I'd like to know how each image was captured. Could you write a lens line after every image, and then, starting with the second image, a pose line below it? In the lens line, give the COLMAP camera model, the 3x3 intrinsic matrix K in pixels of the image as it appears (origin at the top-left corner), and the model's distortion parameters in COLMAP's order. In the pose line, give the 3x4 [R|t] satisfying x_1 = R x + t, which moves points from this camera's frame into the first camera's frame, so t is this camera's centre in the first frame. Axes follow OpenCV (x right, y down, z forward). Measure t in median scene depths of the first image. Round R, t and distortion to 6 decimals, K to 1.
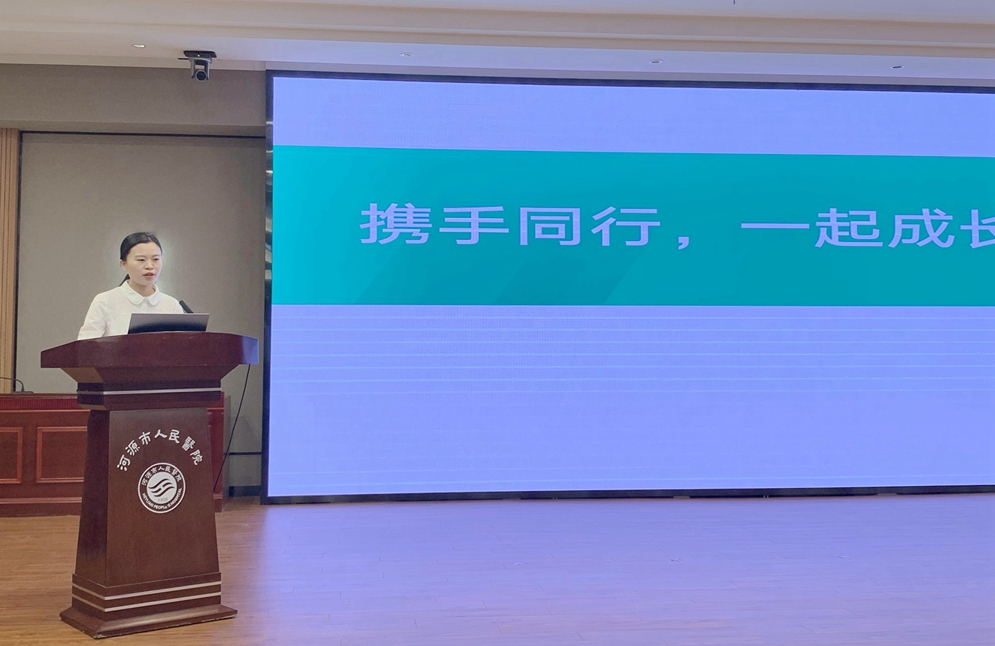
lens RADIAL K [[1190.8, 0, 460.7], [0, 1190.8, 280.8], [0, 0, 1]] dist [0.130317, -0.428724]
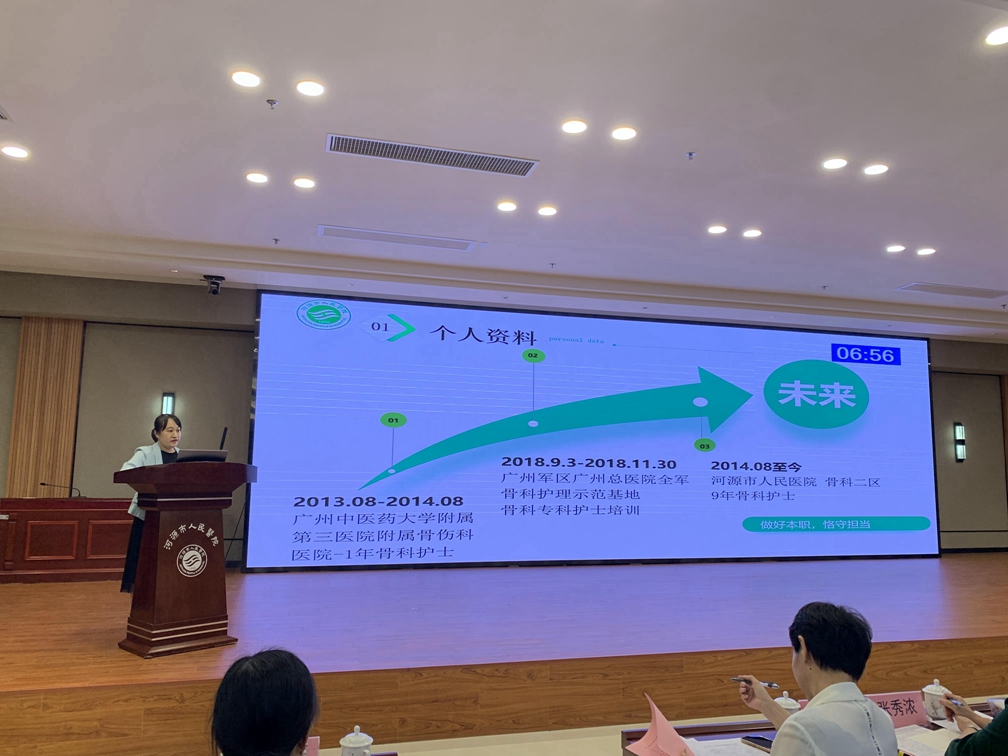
lens RADIAL K [[799.9, 0, 502.8], [0, 799.9, 375.7], [0, 0, 1]] dist [0.005885, 0.001299]
pose [[0.985667, 0.034445, 0.165148, -0.027108], [-0.024691, 0.997847, -0.060758, -0.015125], [-0.166885, 0.055810, 0.984396, -0.109124]]
